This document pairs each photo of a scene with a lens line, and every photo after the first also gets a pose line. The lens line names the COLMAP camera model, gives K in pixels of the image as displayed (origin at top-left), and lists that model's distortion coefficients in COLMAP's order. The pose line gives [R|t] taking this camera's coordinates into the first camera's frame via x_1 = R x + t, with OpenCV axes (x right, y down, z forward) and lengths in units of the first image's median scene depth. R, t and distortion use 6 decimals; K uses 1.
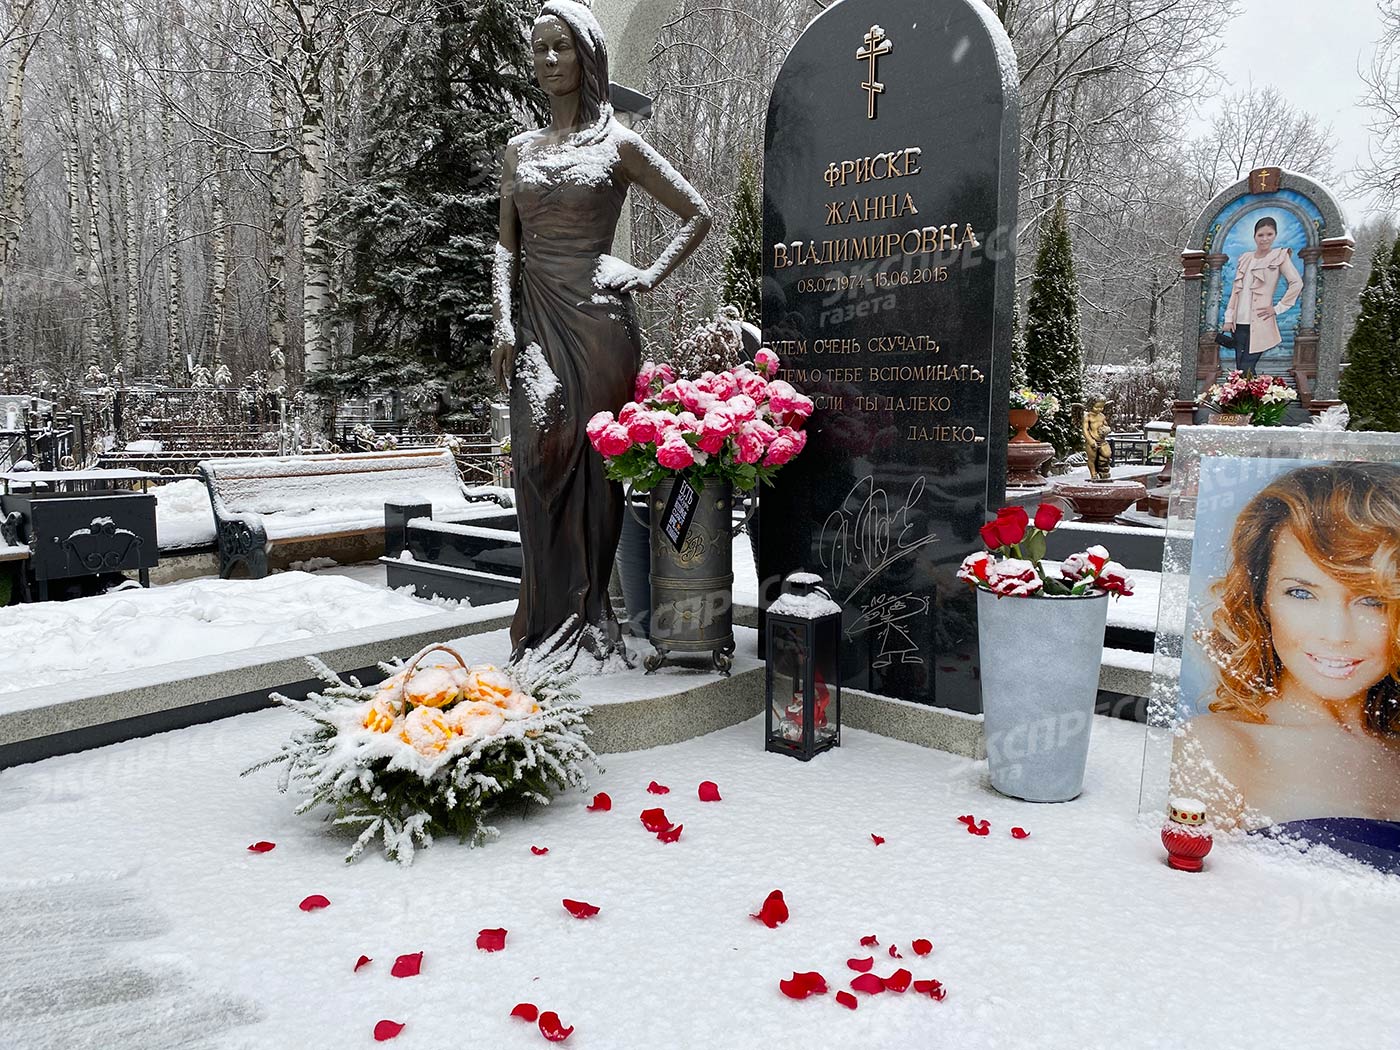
lens RADIAL K [[1063.2, 0, 700.8], [0, 1063.2, 523.4], [0, 0, 1]] dist [0.021175, -0.012929]
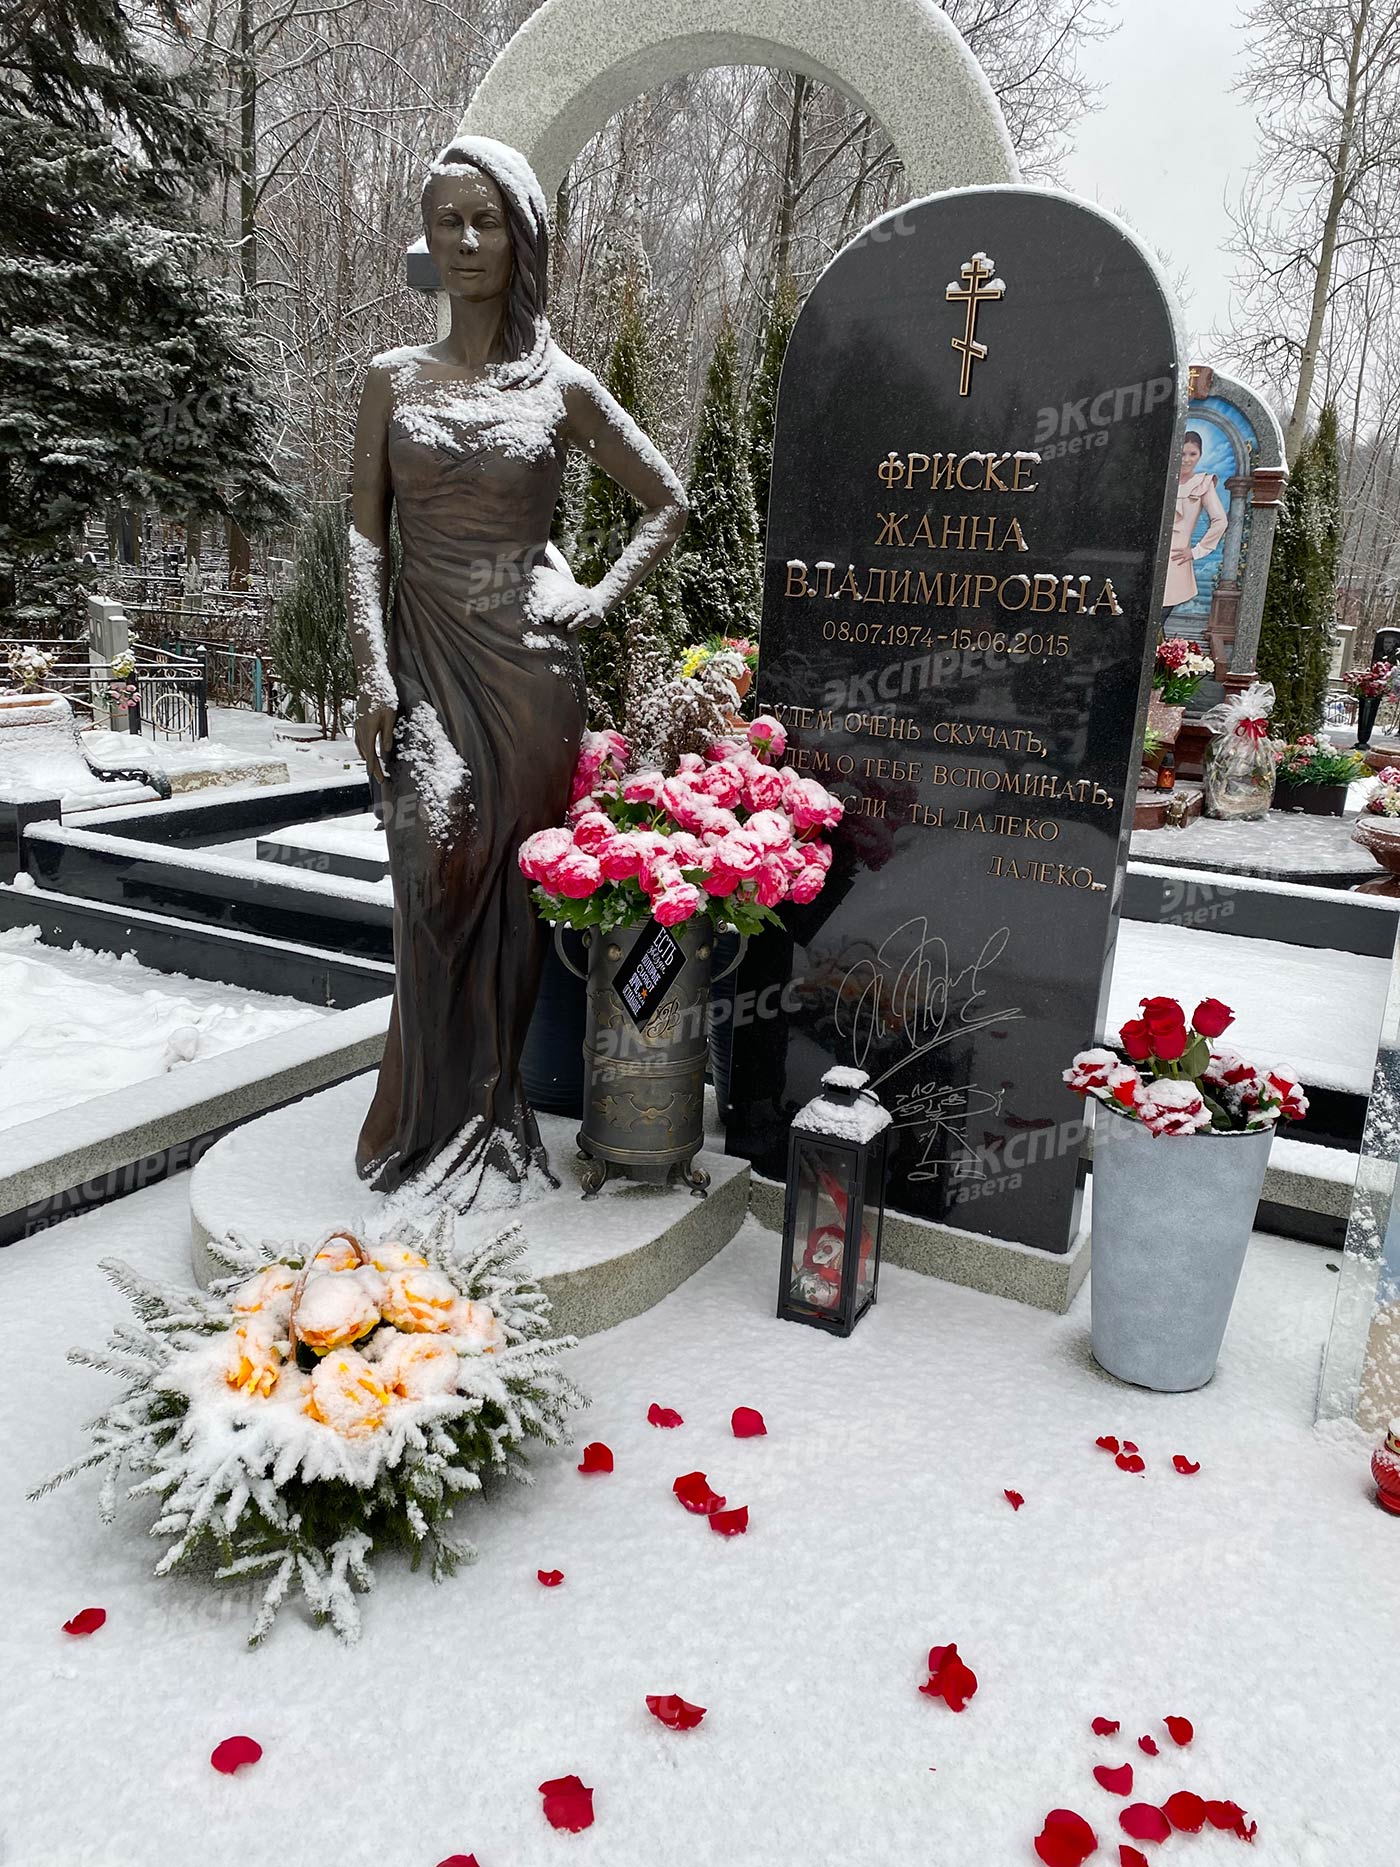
lens RADIAL K [[1421.0, 0, 711.7], [0, 1421.0, 909.5], [0, 0, 1]] dist [0.017356, -0.008782]
pose [[0.968917, -0.002176, 0.247376, -0.204526], [-0.027041, 0.993038, 0.114647, -0.152668], [-0.245903, -0.117773, 0.962113, 0.139466]]
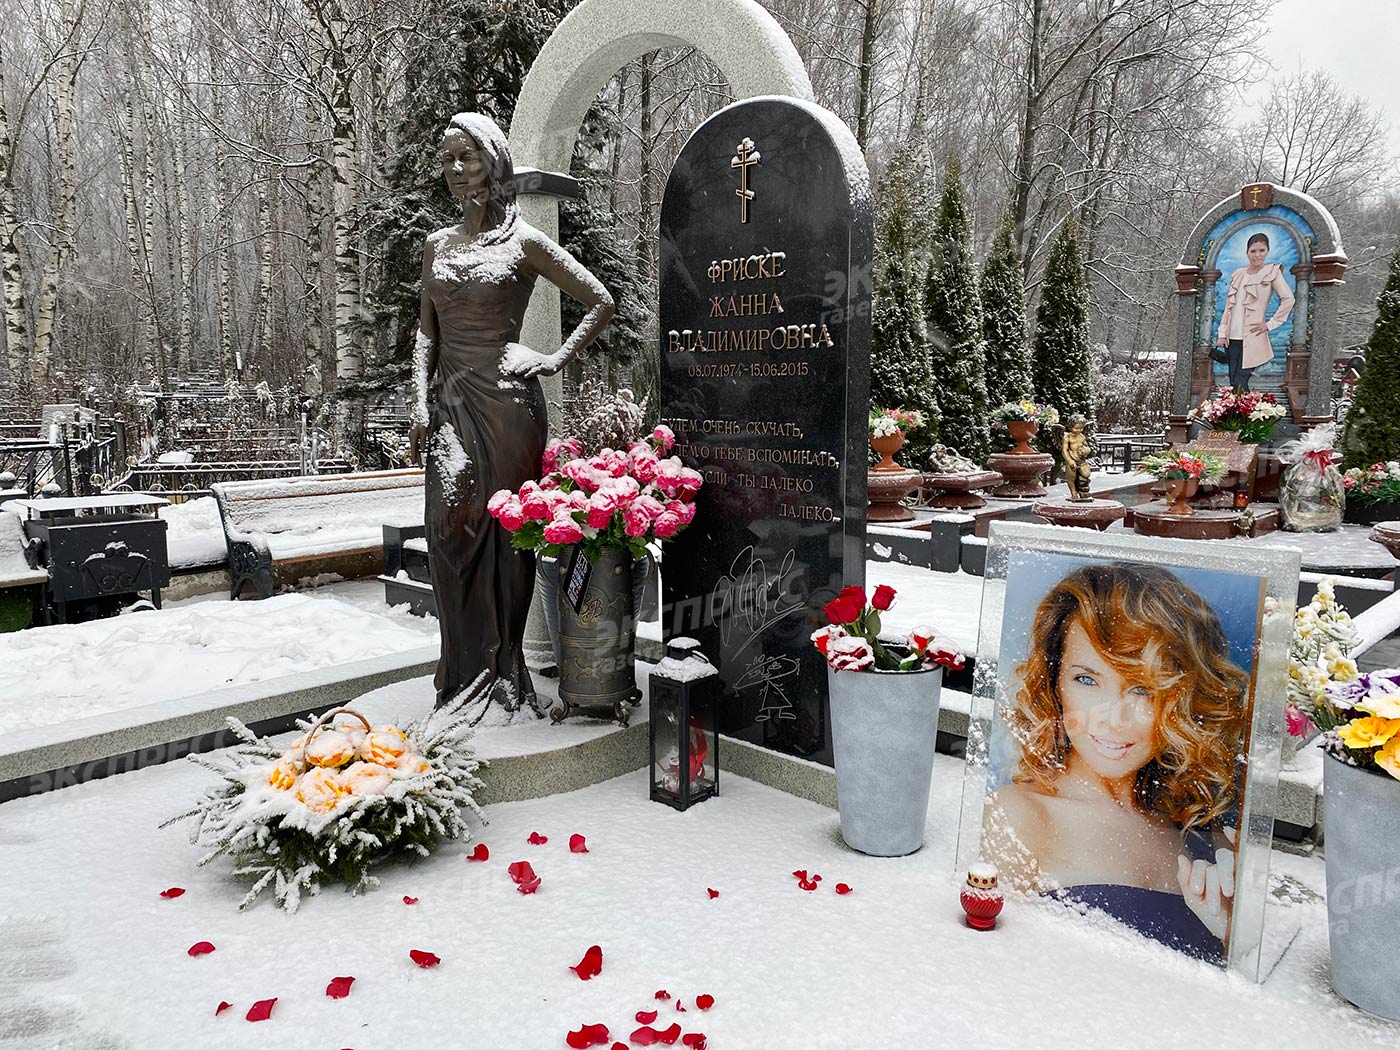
lens RADIAL K [[1065.6, 0, 701.3], [0, 1065.6, 517.6], [0, 0, 1]] dist [0.017356, -0.008782]
pose [[0.998966, 0.000326, -0.045468, 0.158528], [0.000005, 0.999973, 0.007283, -0.082307], [0.045469, -0.007275, 0.998939, -0.090561]]
